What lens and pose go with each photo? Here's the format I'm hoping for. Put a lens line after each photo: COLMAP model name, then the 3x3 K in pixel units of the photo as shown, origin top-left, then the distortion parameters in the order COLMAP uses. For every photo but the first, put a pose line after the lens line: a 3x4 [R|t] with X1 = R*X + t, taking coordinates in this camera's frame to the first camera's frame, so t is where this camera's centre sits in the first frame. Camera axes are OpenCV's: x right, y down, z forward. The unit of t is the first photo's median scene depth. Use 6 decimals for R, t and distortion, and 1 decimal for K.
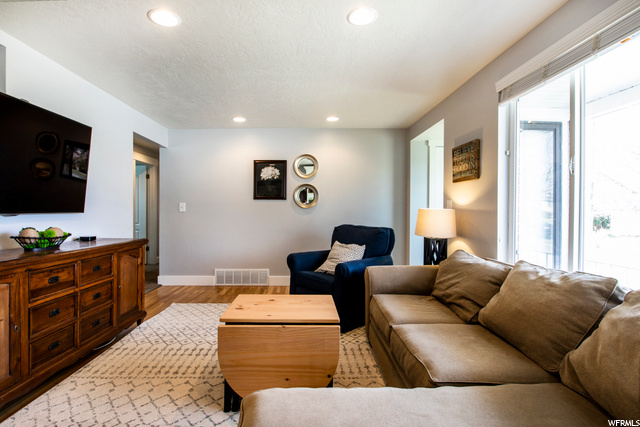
lens RADIAL K [[294.9, 0, 318.2], [0, 294.9, 208.4], [0, 0, 1]] dist [0.010523, -0.001062]
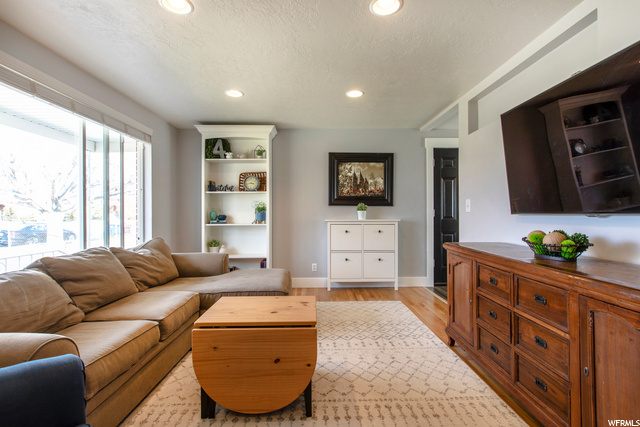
lens RADIAL K [[294.9, 0, 322.1], [0, 294.9, 213.9], [0, 0, 1]] dist [0.010523, -0.001062]
pose [[-0.999878, -0.001770, 0.015519, -0.310826], [-0.001907, 0.999959, -0.008797, 0.023477], [-0.015503, -0.008825, -0.999841, 1.855501]]
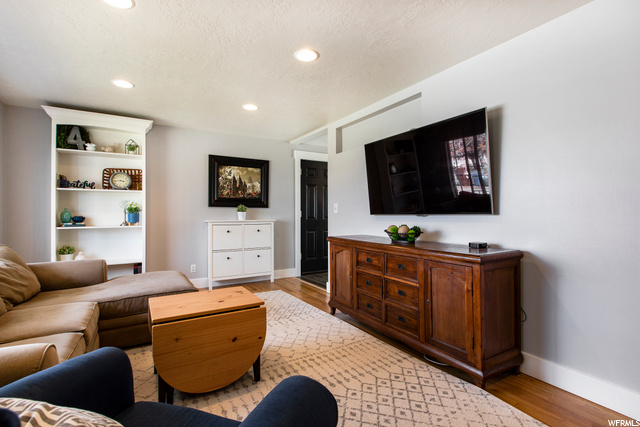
lens RADIAL K [[294.9, 0, 308.4], [0, 294.9, 214.9], [0, 0, 1]] dist [0.010523, -0.001062]
pose [[-0.886825, -0.000557, -0.462105, 0.038781], [0.003937, 0.999954, -0.008760, 0.027401], [0.462089, -0.009588, -0.886782, 1.994262]]
